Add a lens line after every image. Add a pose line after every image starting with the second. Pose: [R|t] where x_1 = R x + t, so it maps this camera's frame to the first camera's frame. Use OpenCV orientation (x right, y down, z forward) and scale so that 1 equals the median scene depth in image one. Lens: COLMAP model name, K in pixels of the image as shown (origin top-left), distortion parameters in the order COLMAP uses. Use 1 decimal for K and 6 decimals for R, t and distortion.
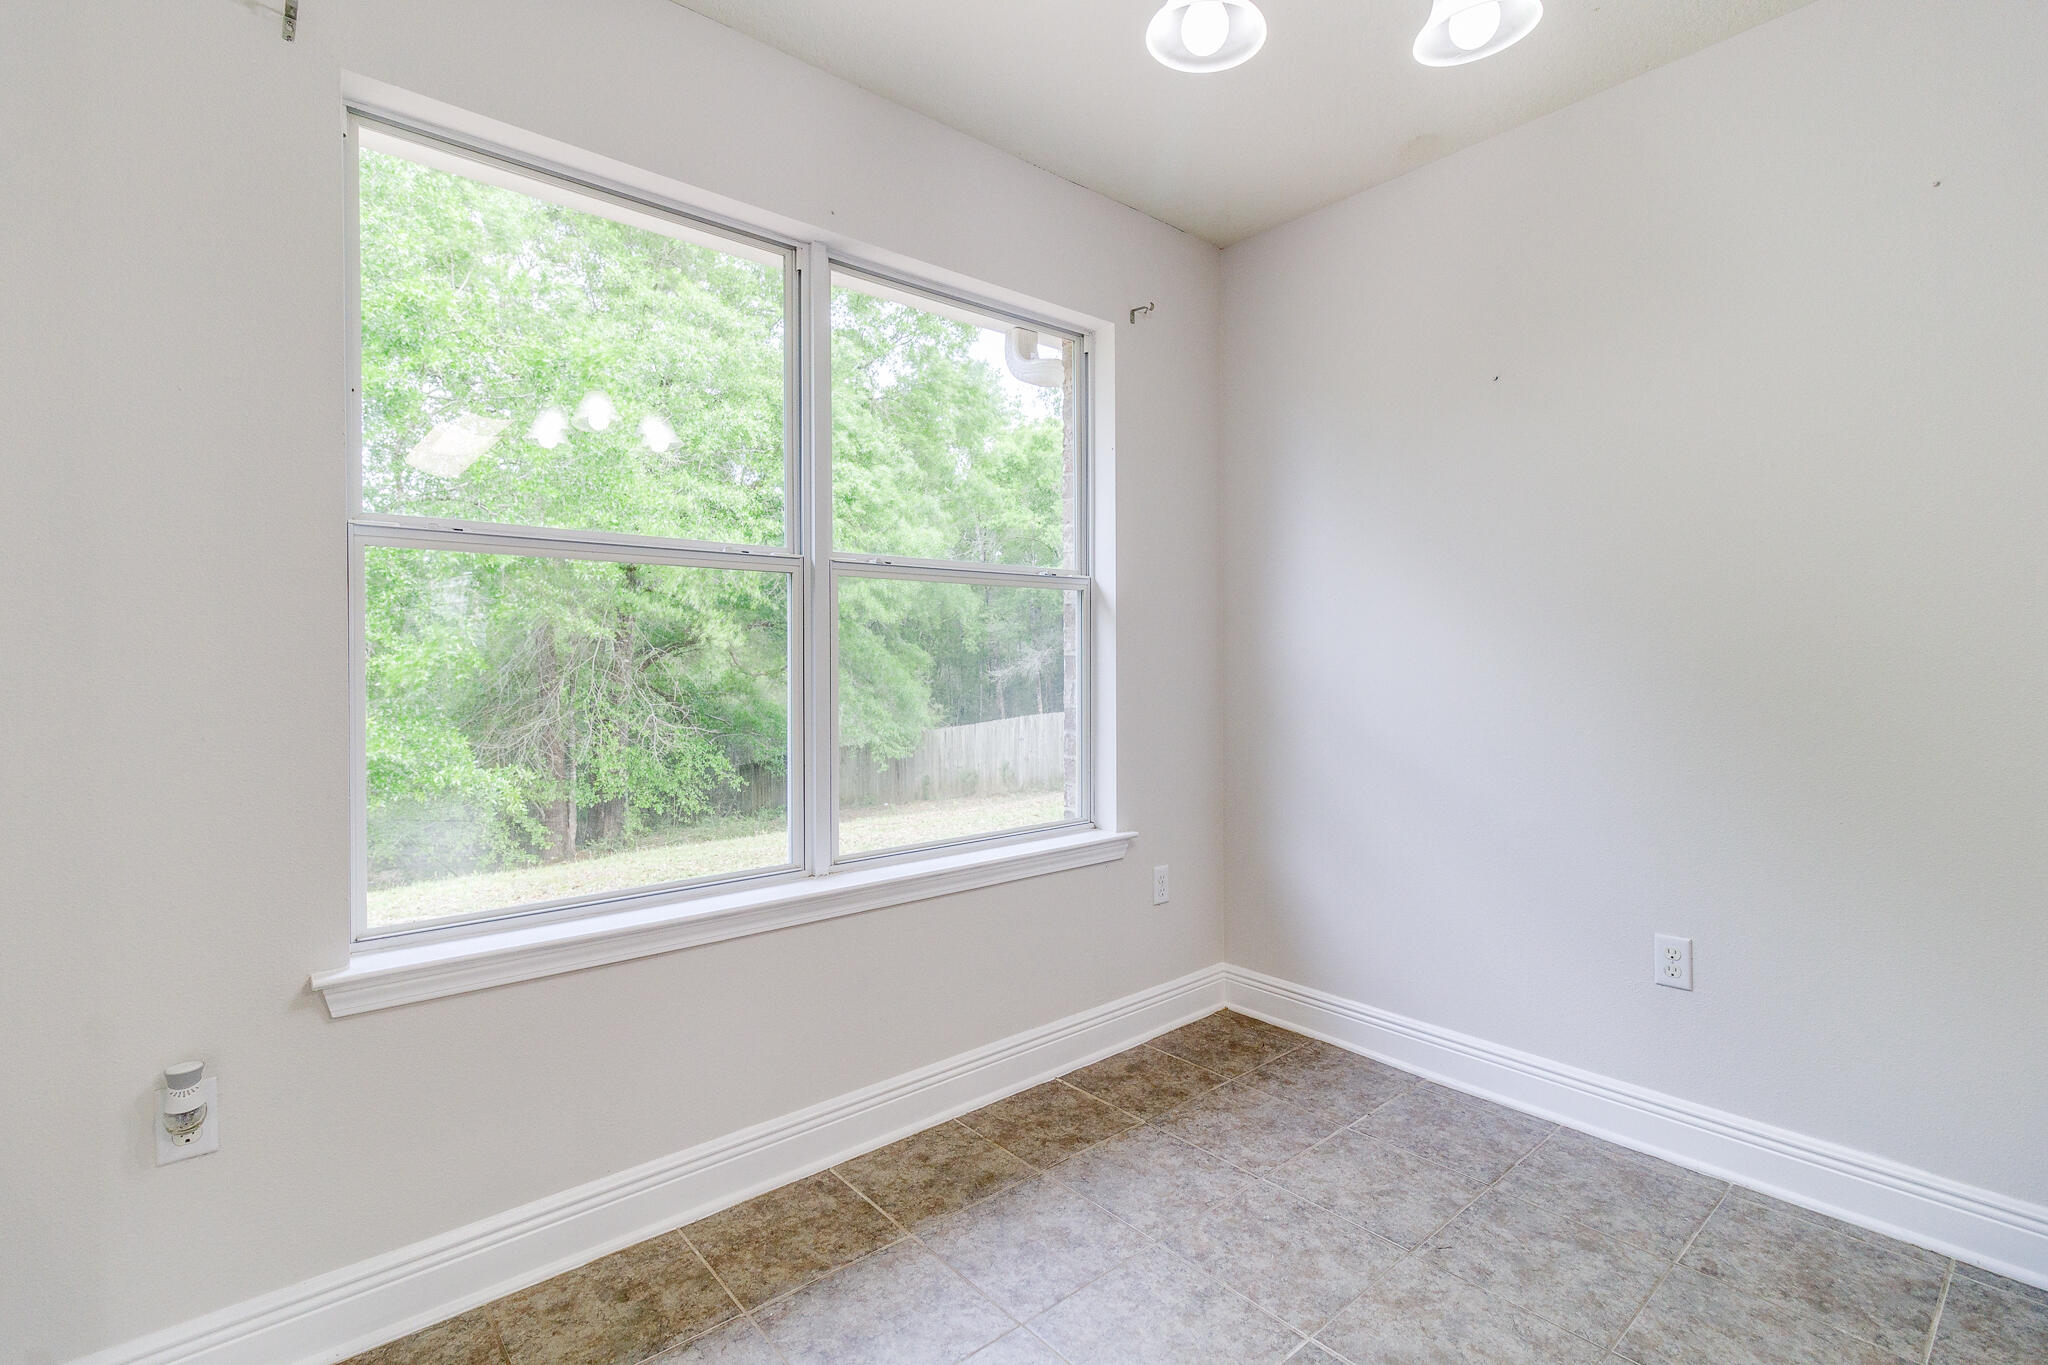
lens RADIAL K [[983.3, 0, 1038.1], [0, 983.3, 656.5], [0, 0, 1]] dist [0.003295, 0.000729]
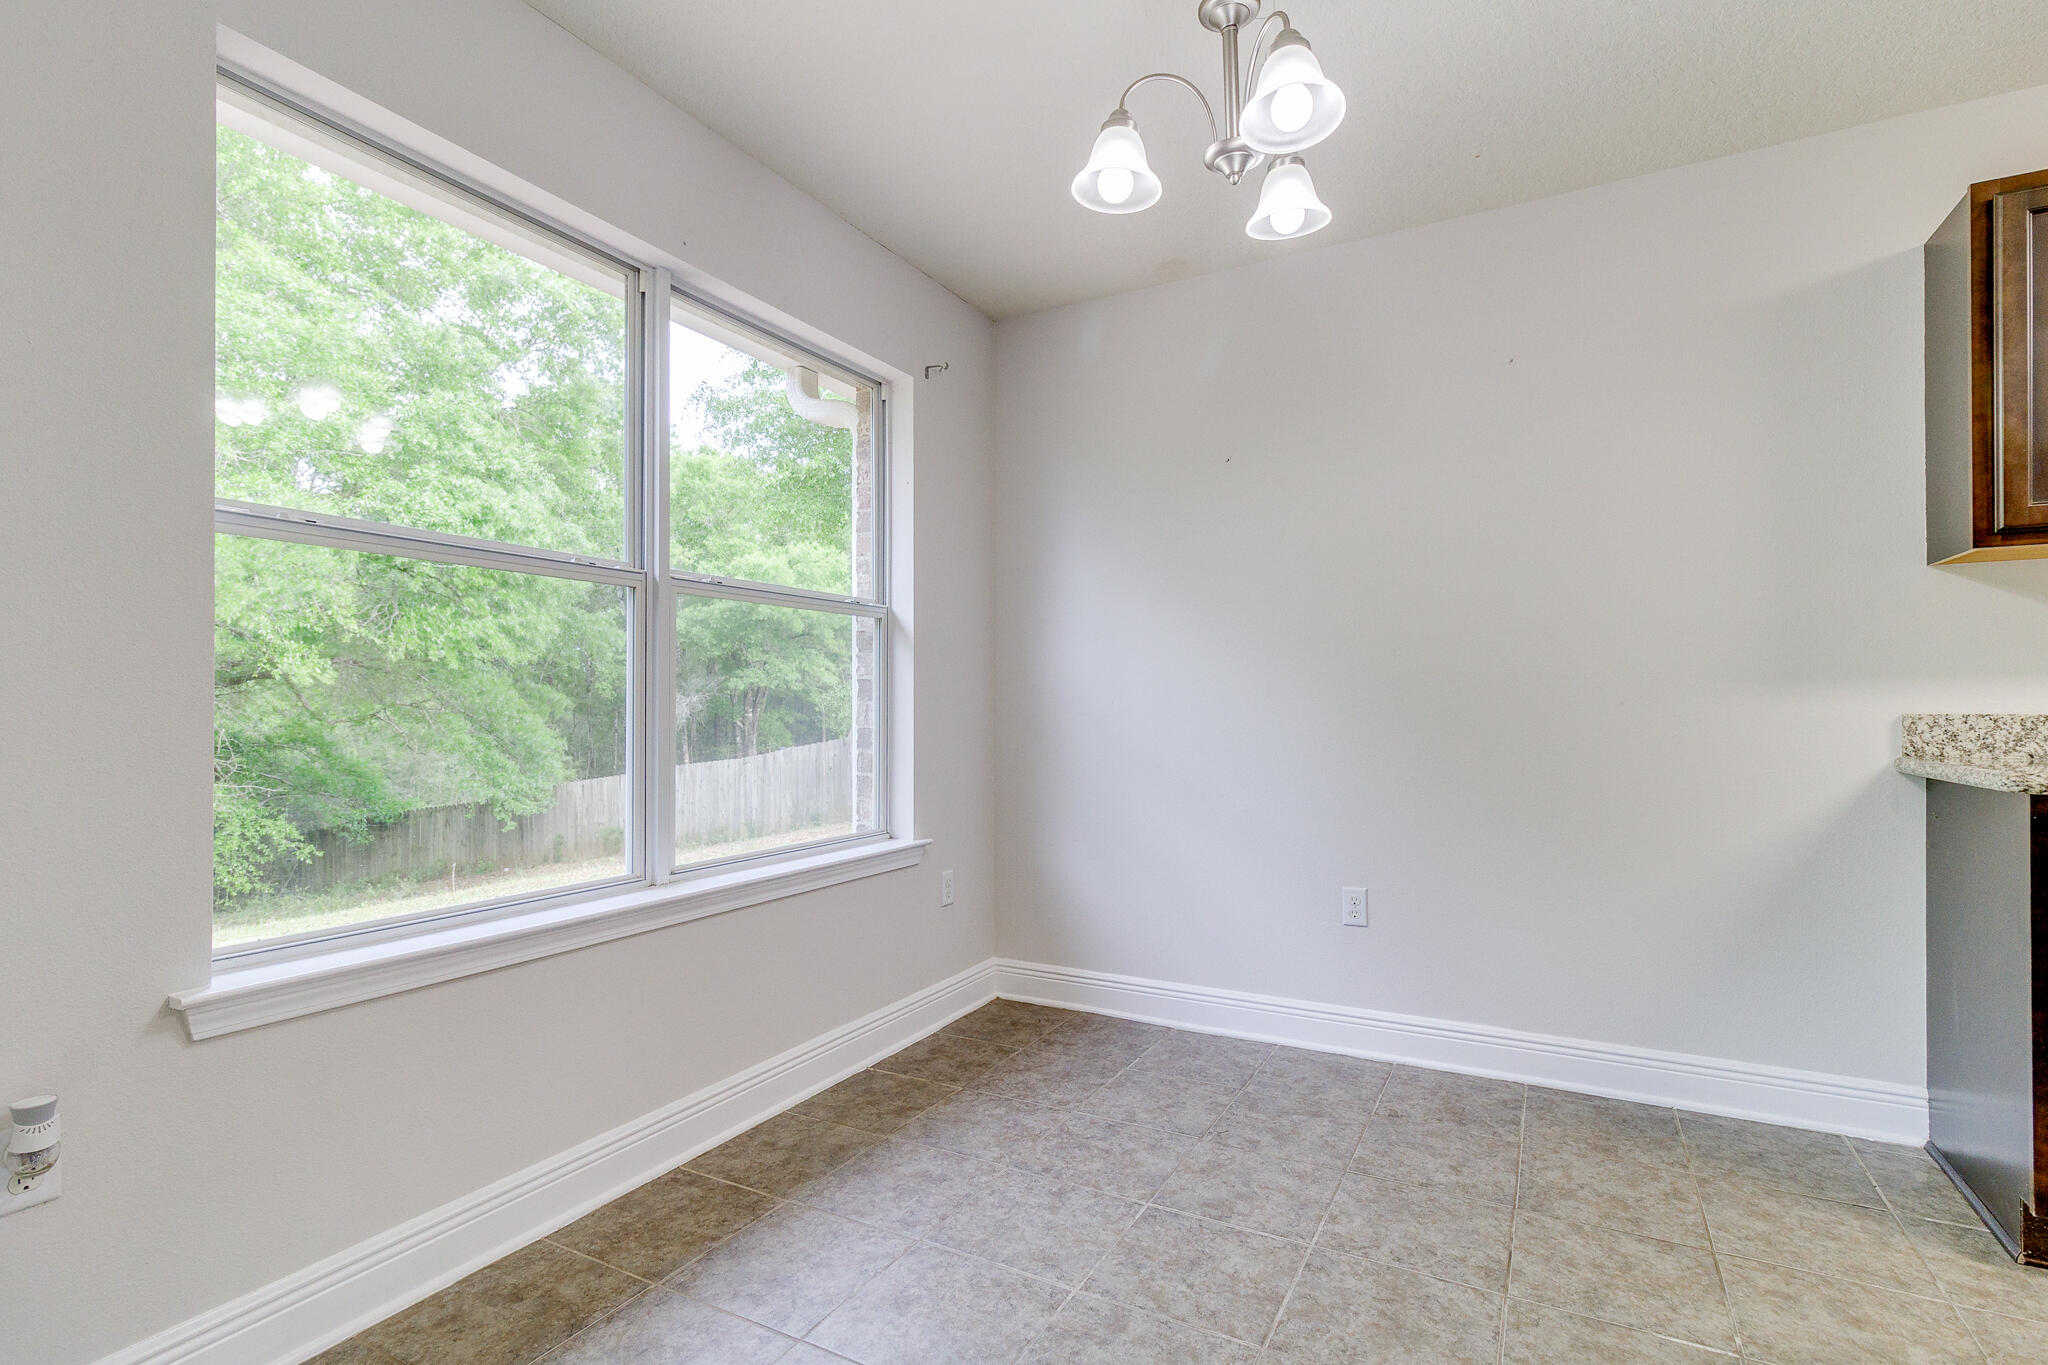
lens RADIAL K [[1005.9, 0, 1055.3], [0, 1005.9, 684.9], [0, 0, 1]] dist [0.003224, 0.002077]
pose [[0.931781, 0.010663, 0.362865, -0.226082], [-0.002809, 0.999750, -0.022163, 0.038428], [-0.363011, 0.019632, 0.931578, -0.127857]]
